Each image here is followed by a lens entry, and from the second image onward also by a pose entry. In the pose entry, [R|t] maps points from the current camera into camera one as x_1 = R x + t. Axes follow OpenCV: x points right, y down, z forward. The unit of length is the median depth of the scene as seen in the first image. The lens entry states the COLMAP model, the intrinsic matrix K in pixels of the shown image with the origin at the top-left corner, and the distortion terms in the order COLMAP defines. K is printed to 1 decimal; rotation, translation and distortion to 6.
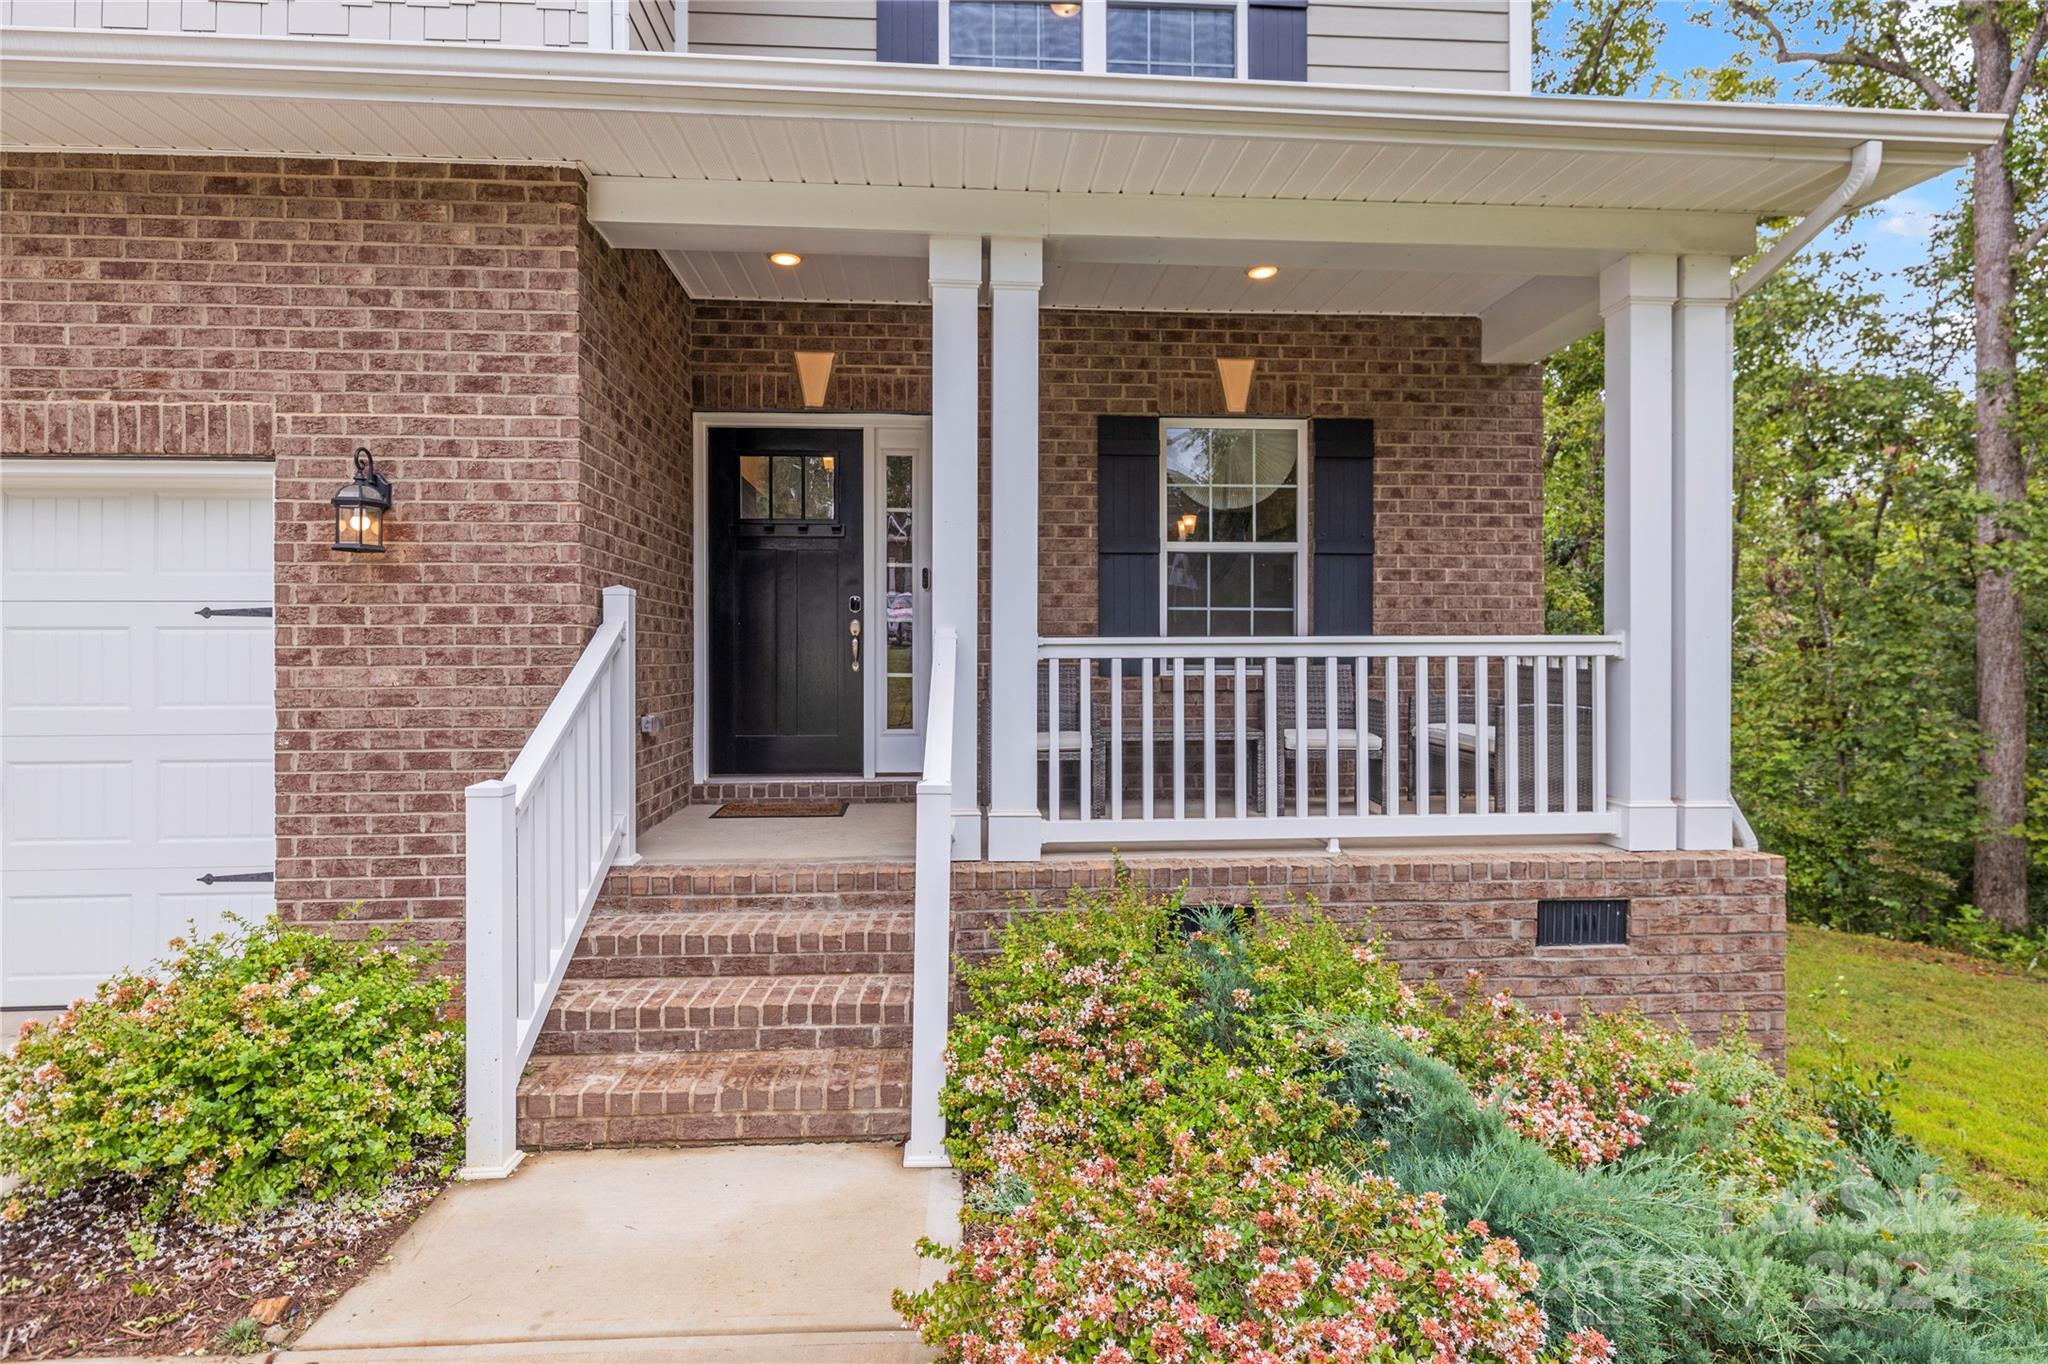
lens RADIAL K [[1070.3, 0, 1025.4], [0, 1070.3, 668.9], [0, 0, 1]] dist [0.004310, 0.000554]
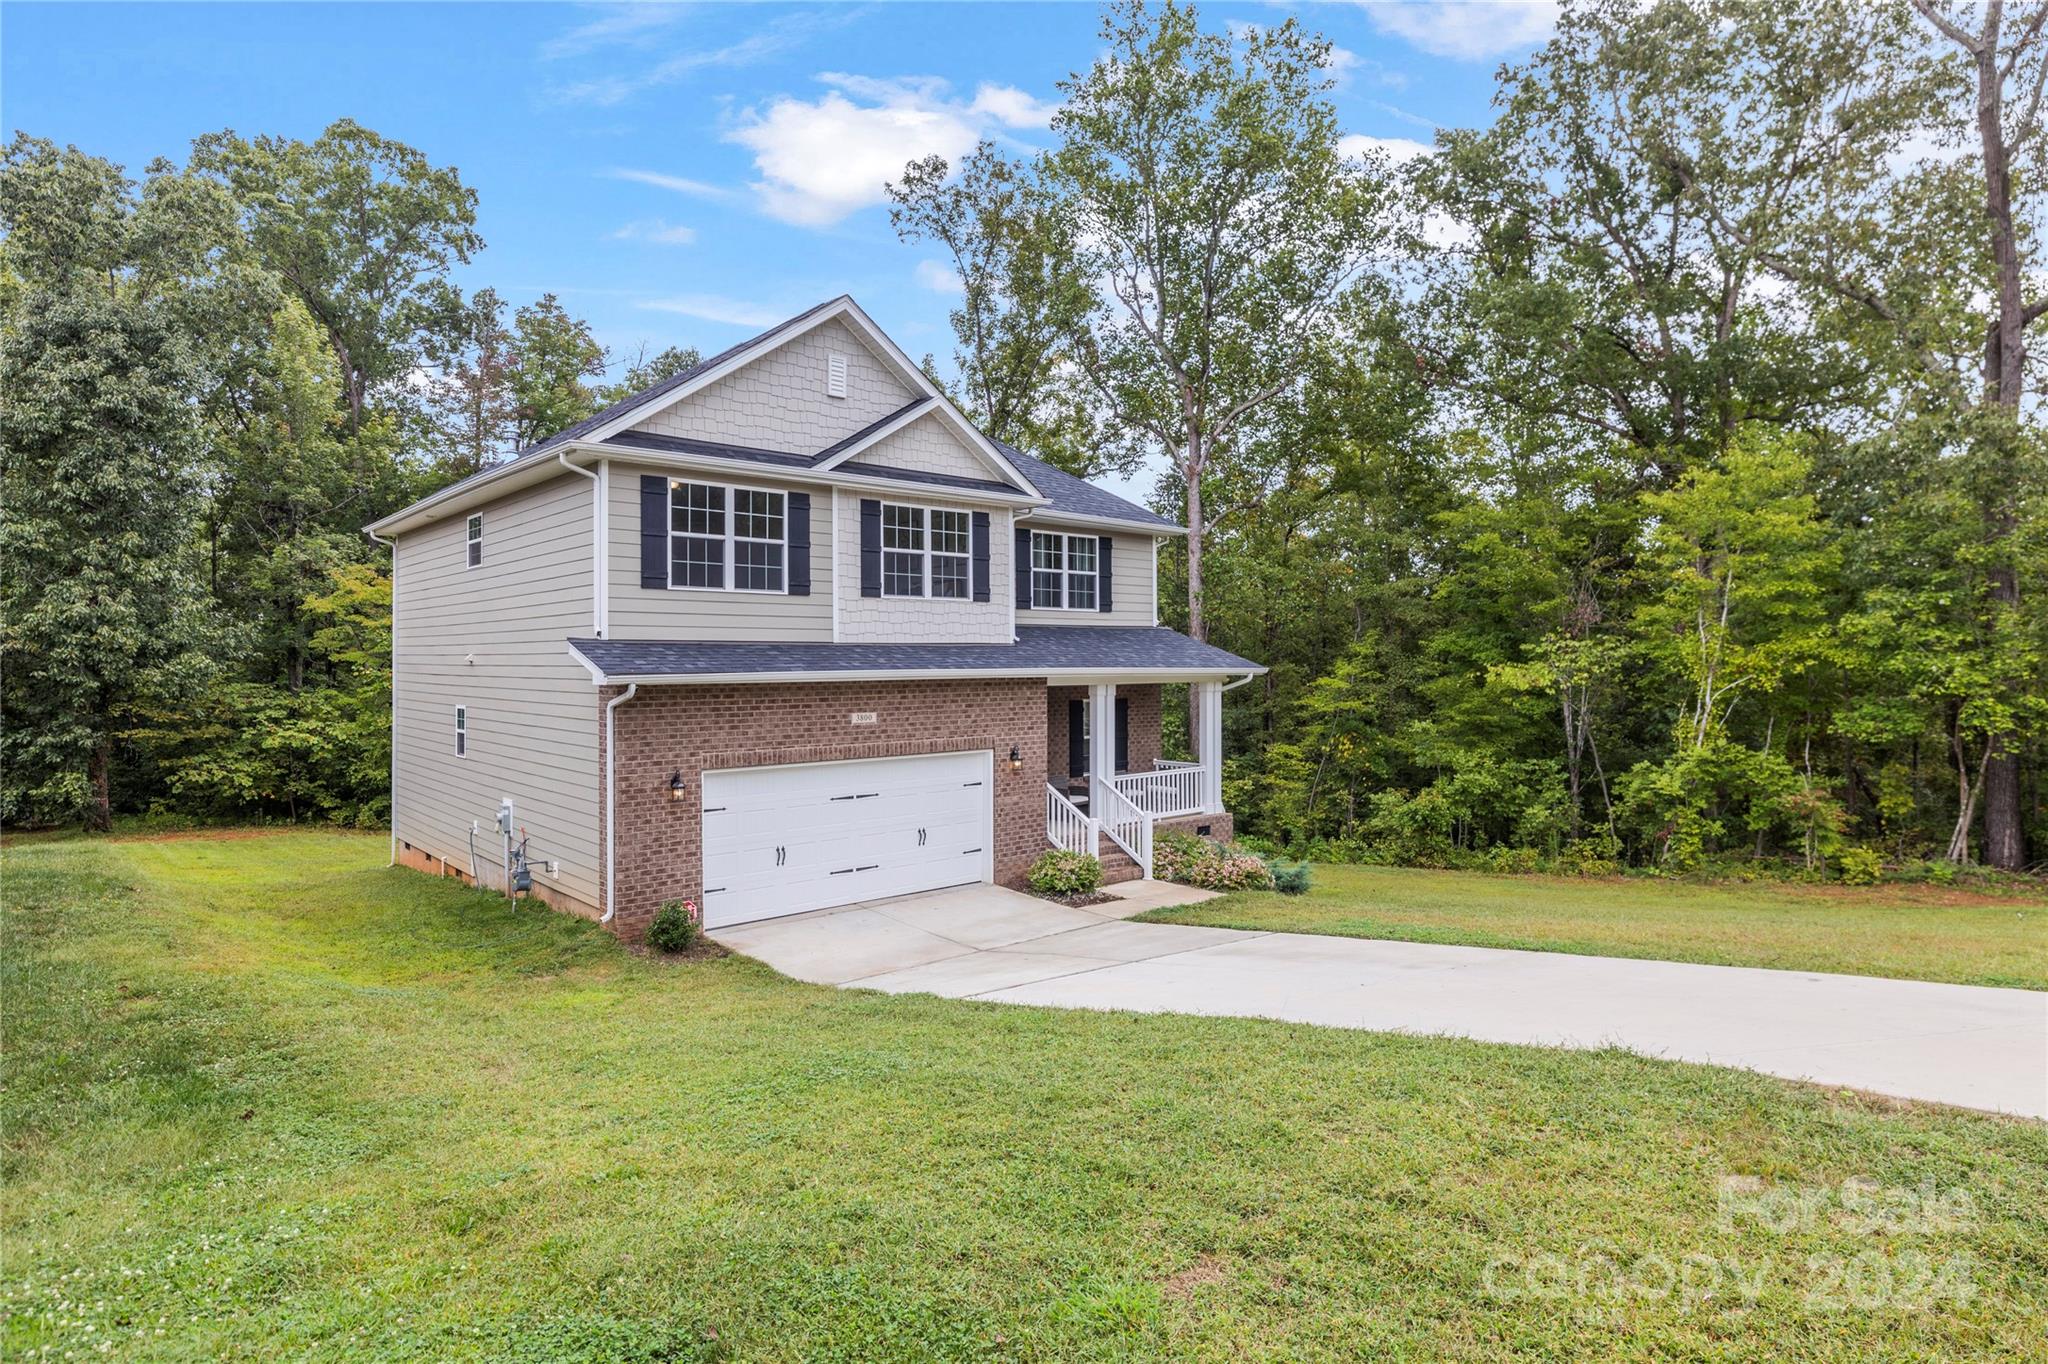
lens RADIAL K [[1113.1, 0, 1019.5], [0, 1113.1, 670.2], [0, 0, 1]] dist [0.000435, -0.000060]
pose [[0.787381, -0.006616, 0.616431, -3.130841], [0.005338, 0.999978, 0.003914, -0.491692], [-0.616444, 0.000208, 0.787399, -2.356915]]
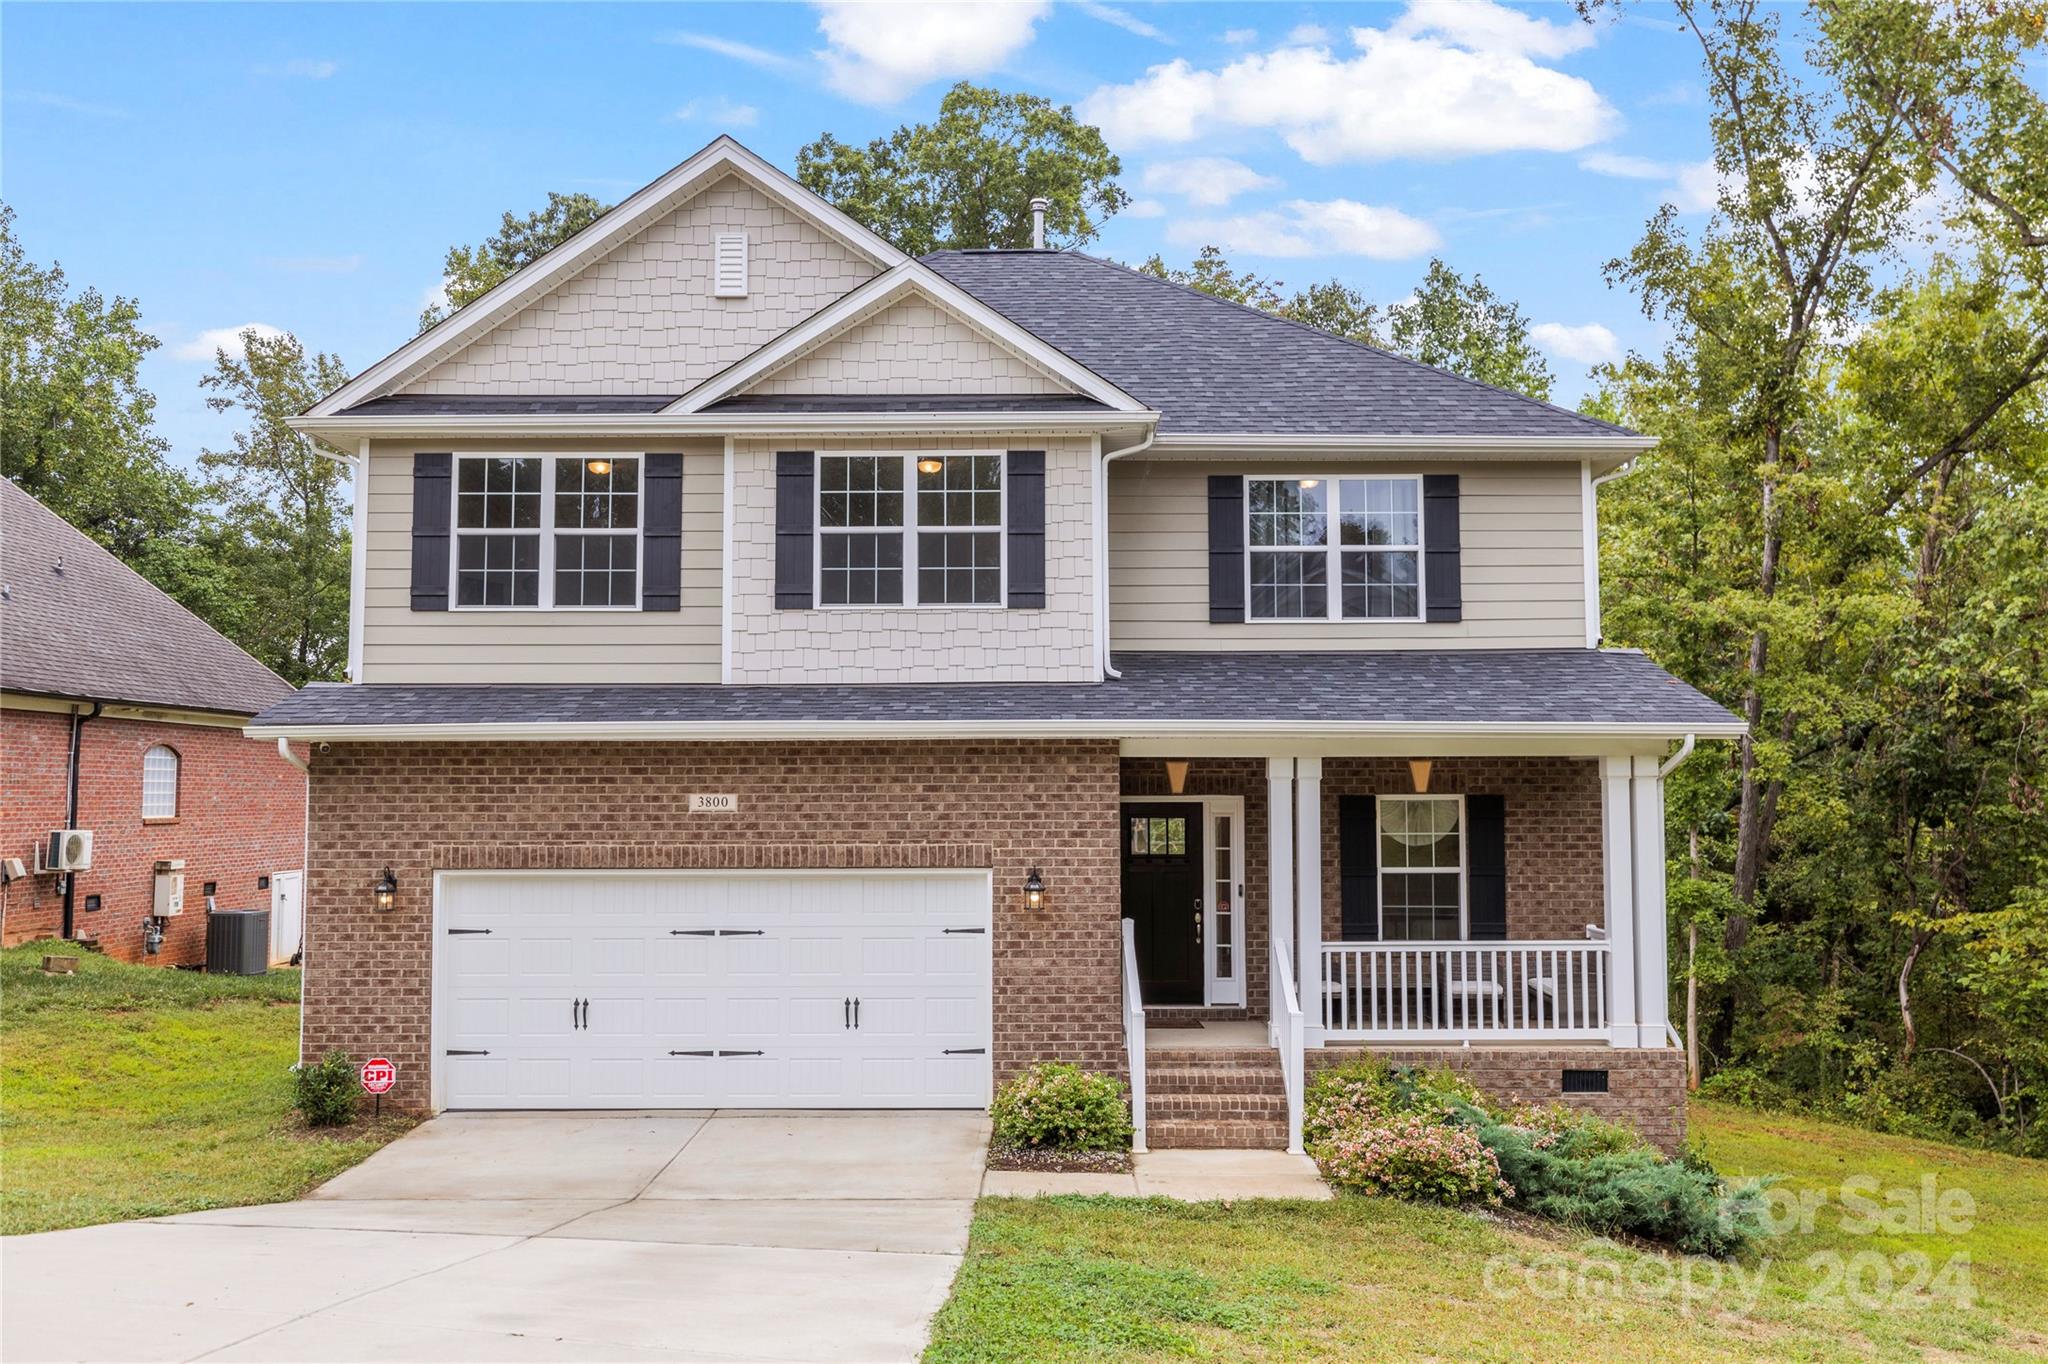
lens RADIAL K [[1731.7, 0, 1020.6], [0, 1731.7, 685.1], [0, 0, 1]] dist [0.007721, 0.003171]
pose [[0.997417, -0.004481, -0.071682, -0.349495], [-0.000684, 0.997414, -0.071873, -0.304017], [0.071818, 0.071737, 0.994835, -2.611815]]
